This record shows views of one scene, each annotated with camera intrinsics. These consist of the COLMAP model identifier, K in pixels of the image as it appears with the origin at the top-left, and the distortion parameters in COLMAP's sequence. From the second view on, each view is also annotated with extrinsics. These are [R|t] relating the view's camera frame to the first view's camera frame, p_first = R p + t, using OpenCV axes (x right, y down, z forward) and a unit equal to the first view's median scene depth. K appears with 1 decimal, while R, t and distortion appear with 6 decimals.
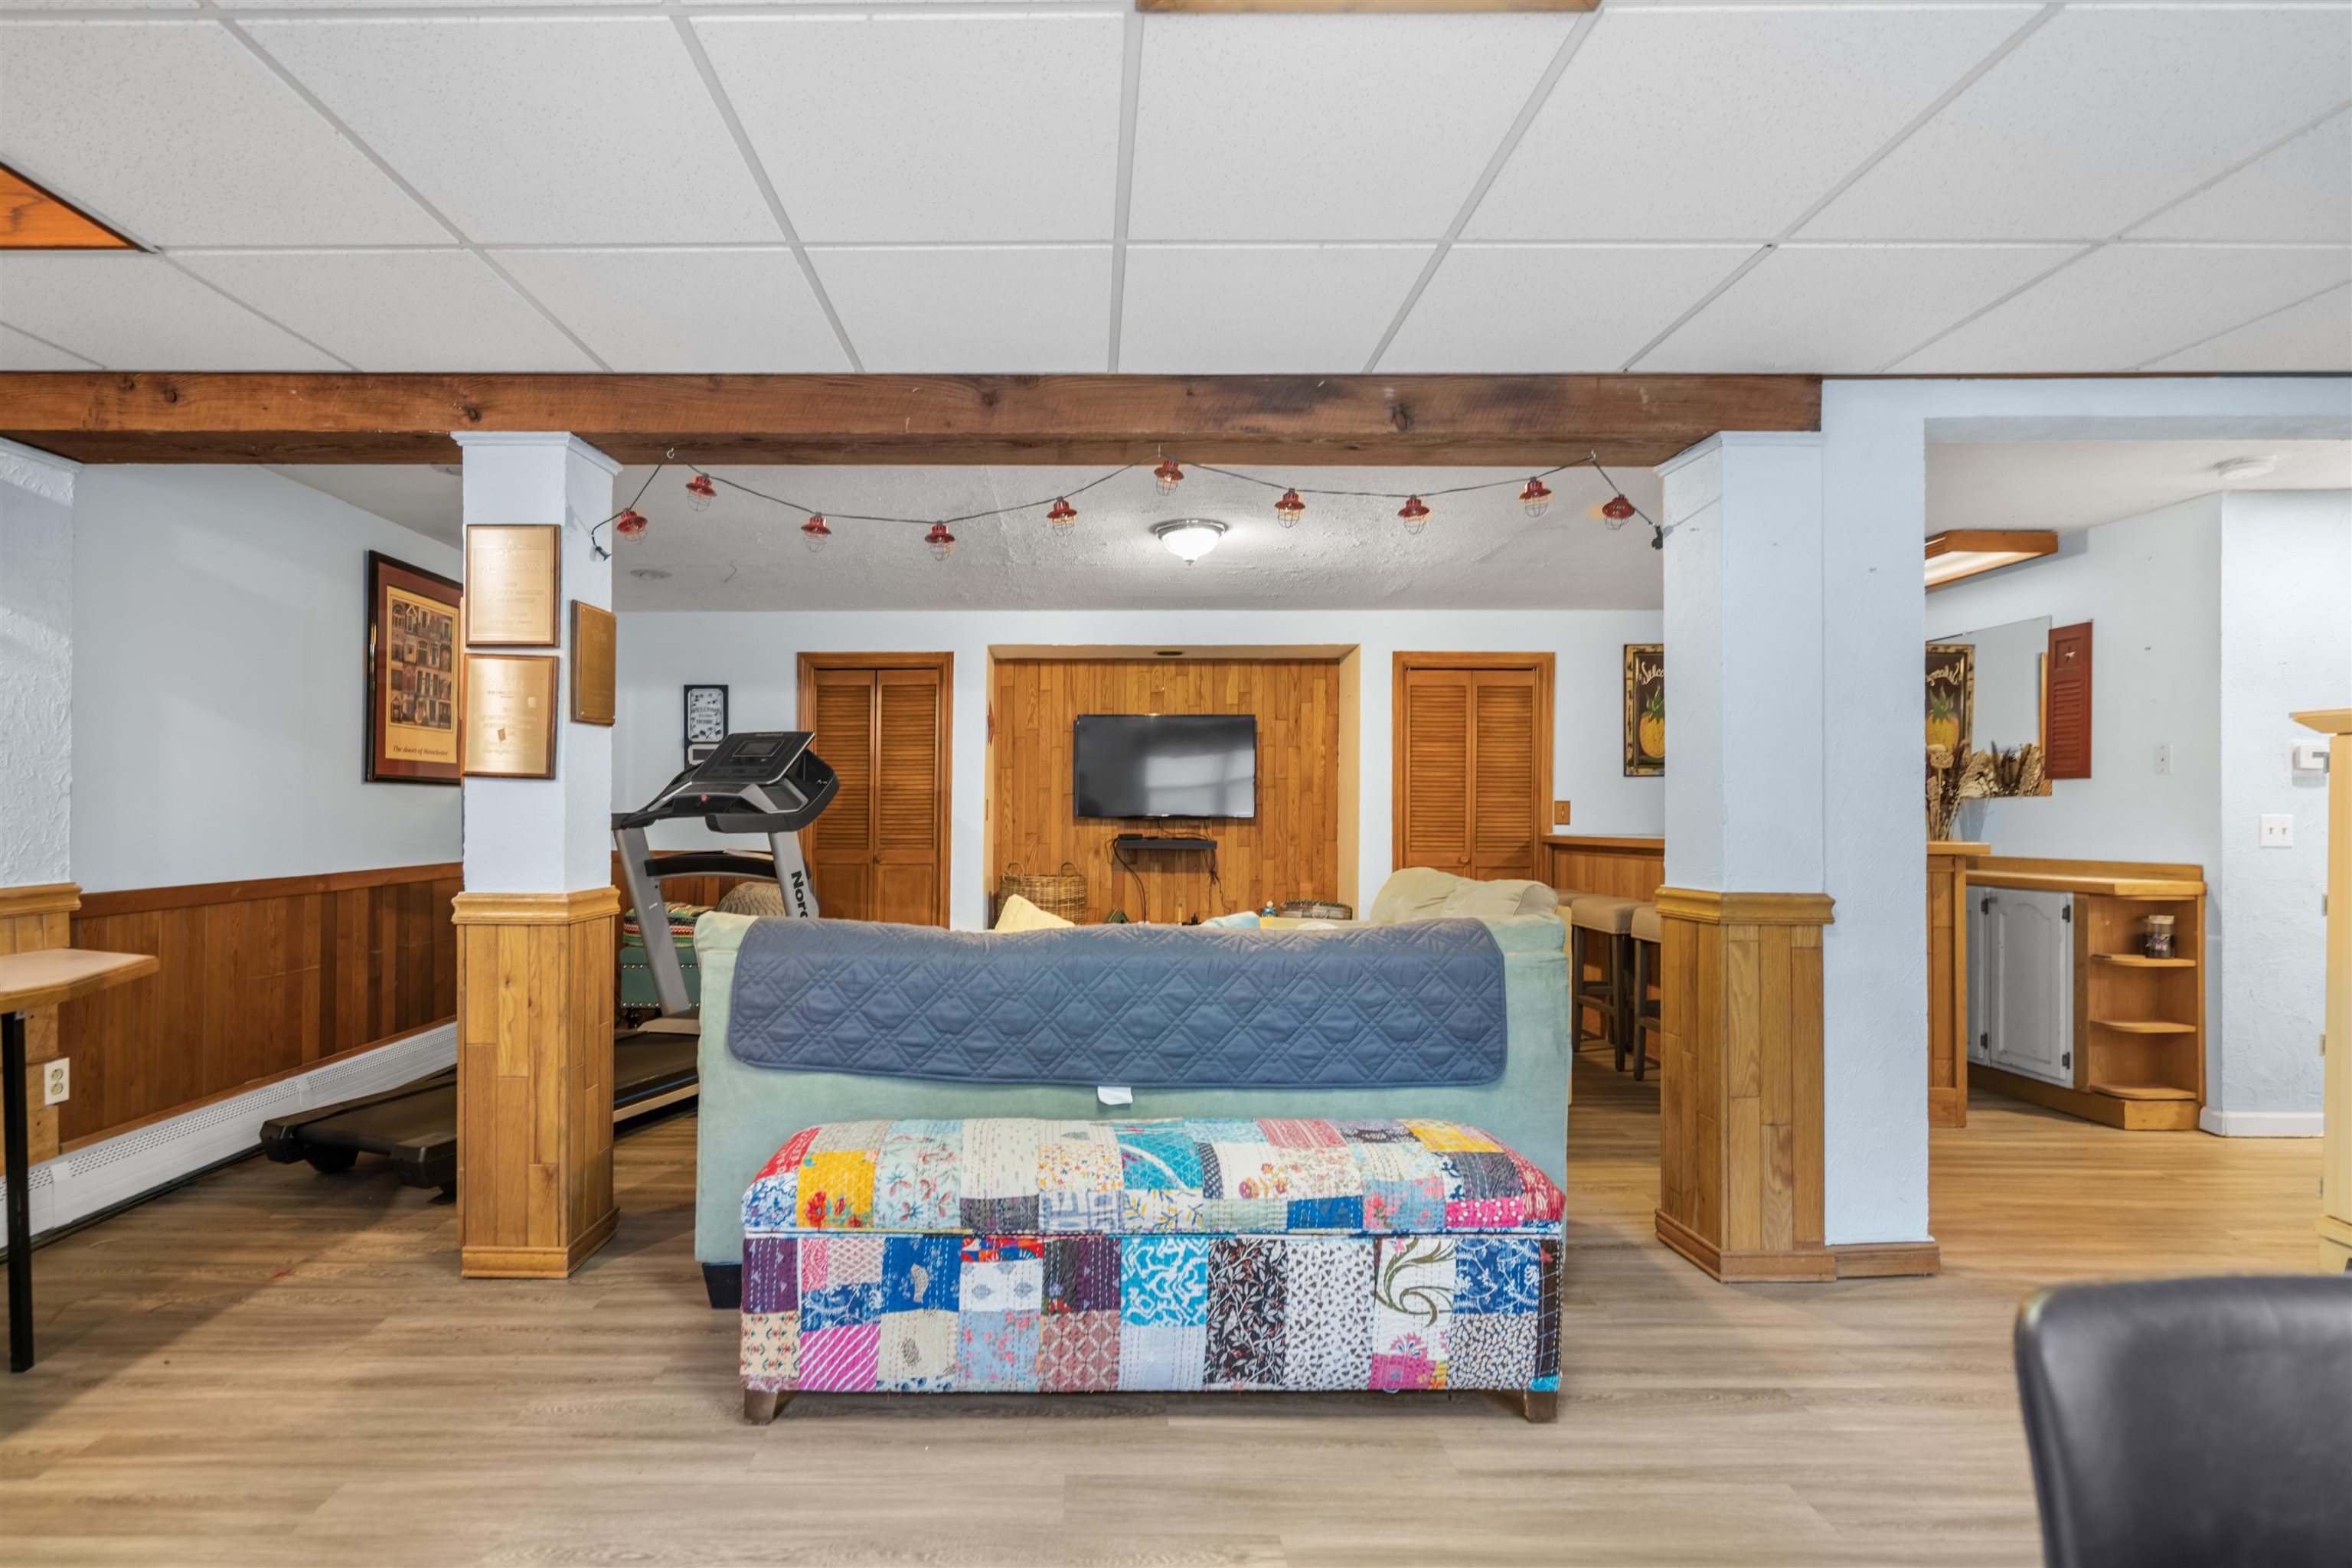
lens RADIAL K [[1133.7, 0, 1159.4], [0, 1133.7, 791.8], [0, 0, 1]] dist [-0.008369, 0.007739]
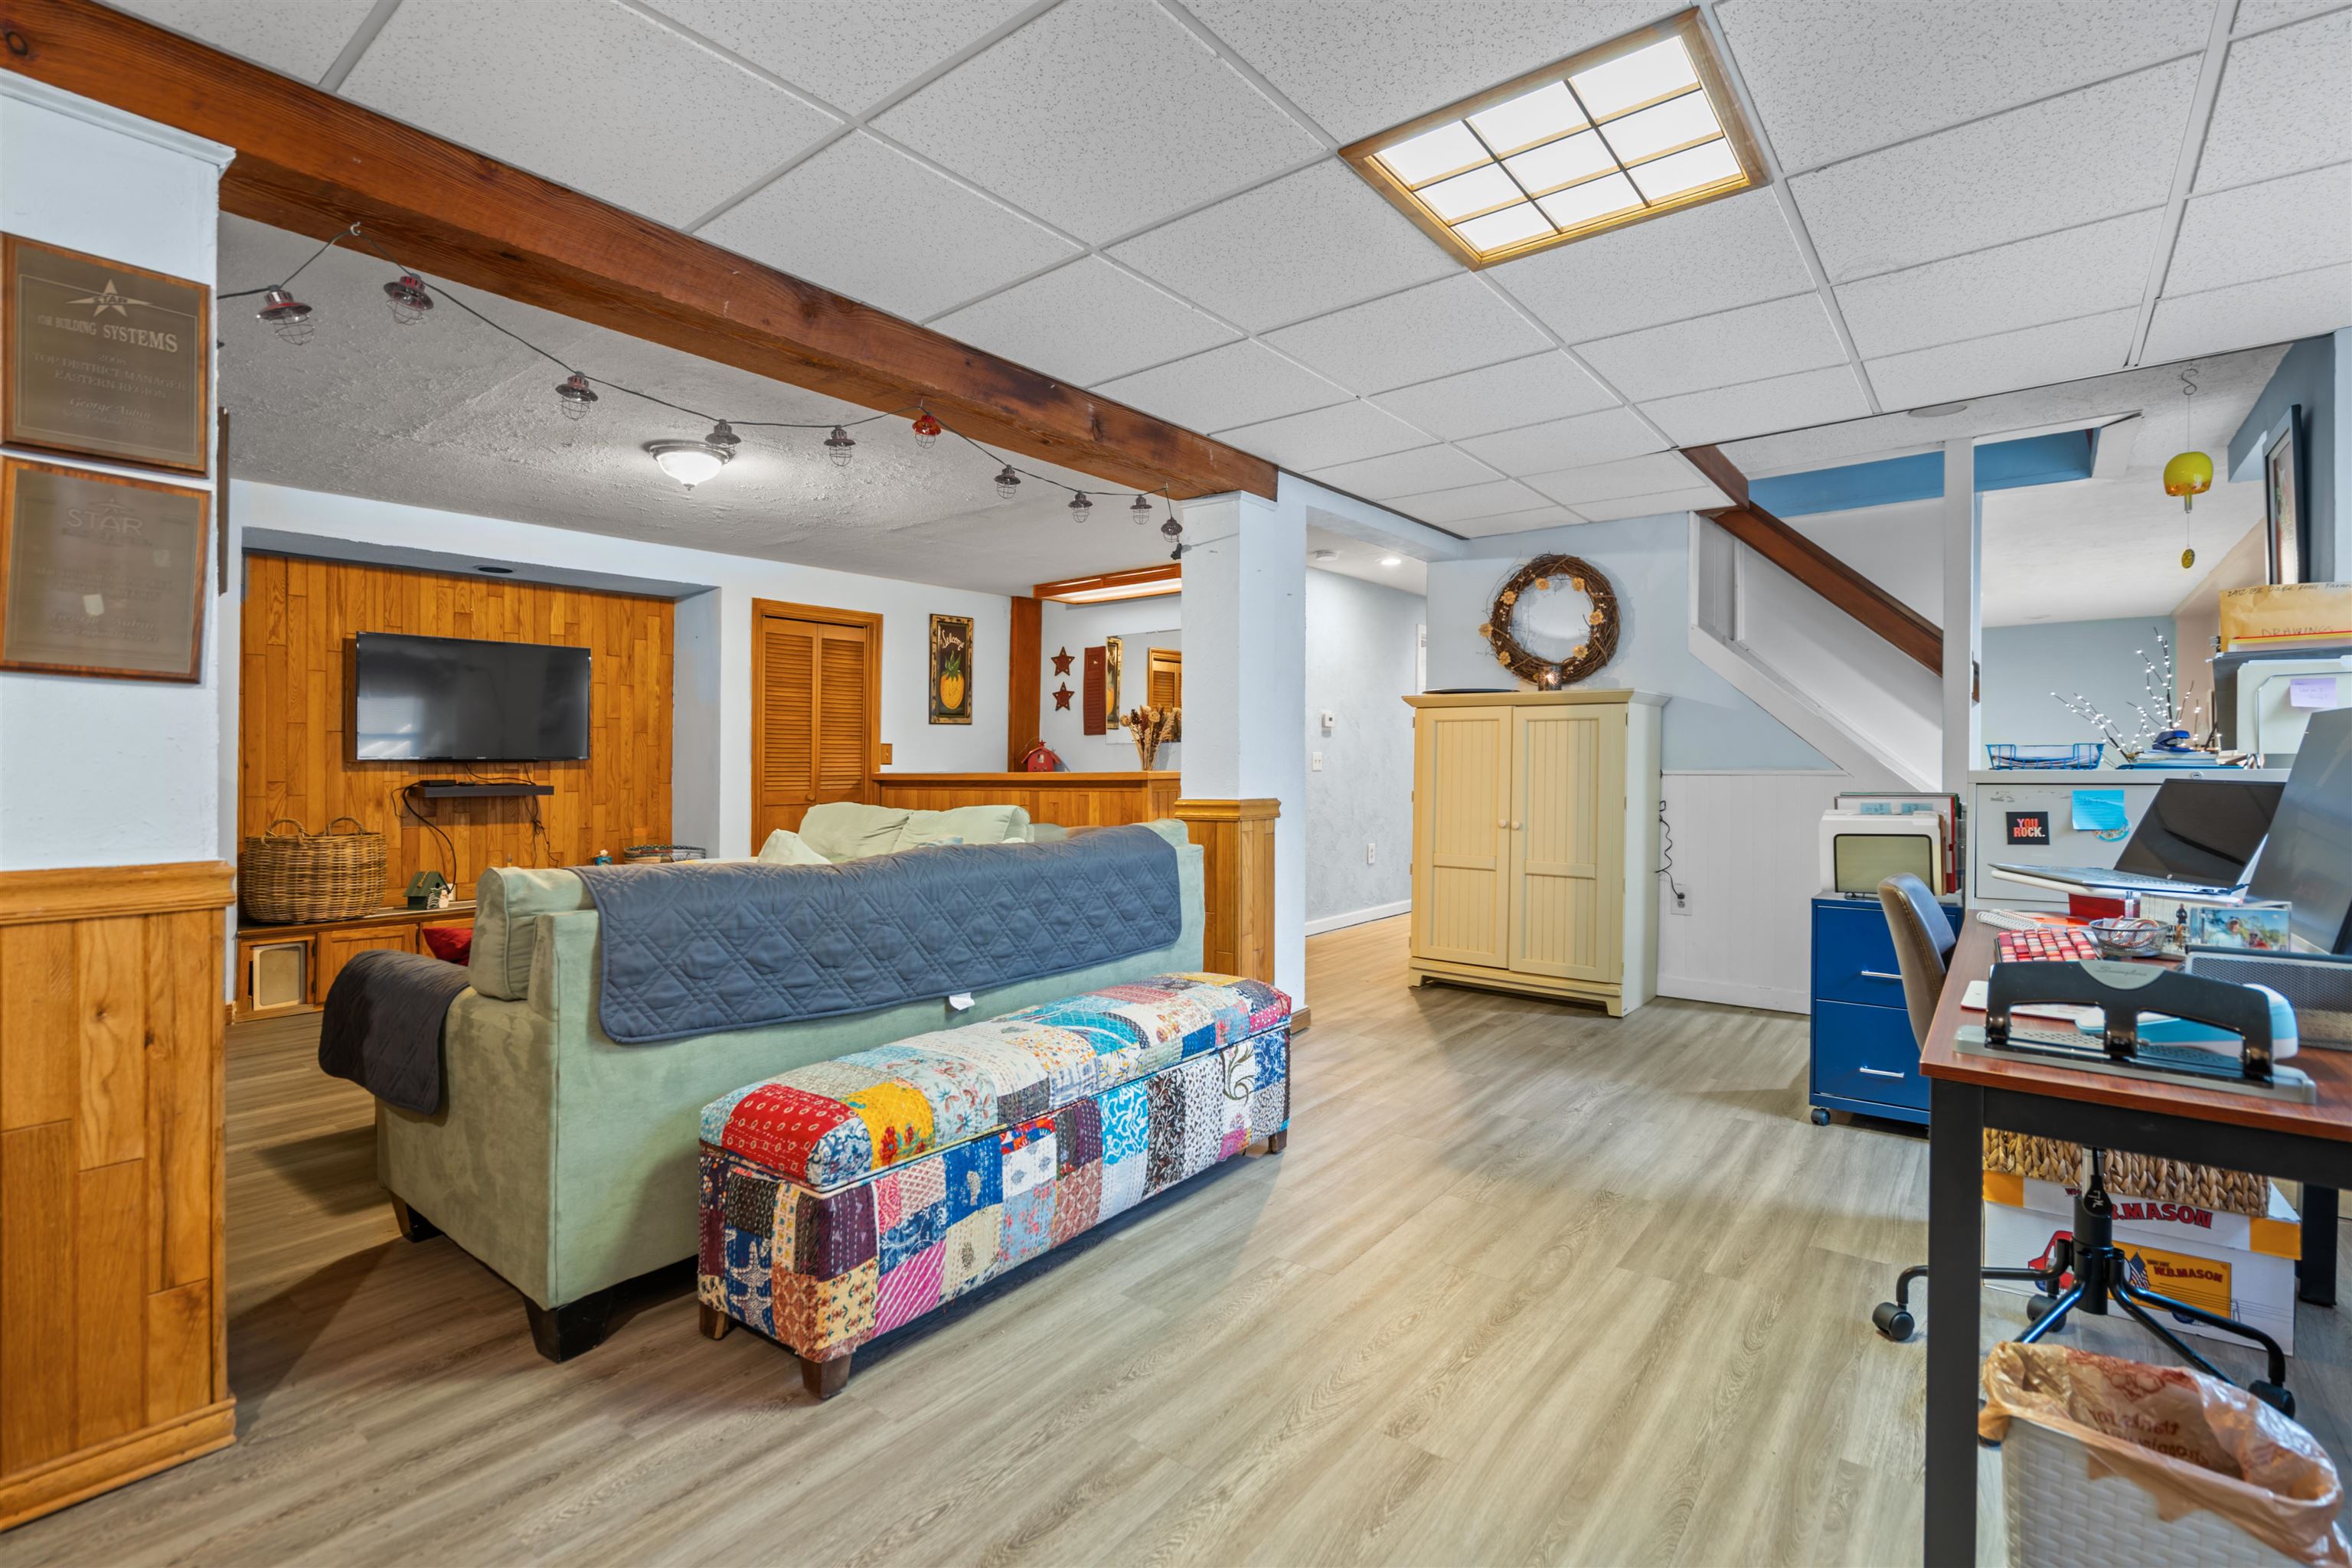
lens RADIAL K [[1074.0, 0, 1159.4], [0, 1074.0, 763.6], [0, 0, 1]] dist [-0.001187, 0.002569]
pose [[0.626065, -0.006718, 0.779742, -0.675280], [-0.007254, 0.999869, 0.014440, 0.021592], [-0.779737, -0.014697, 0.625934, 0.194542]]
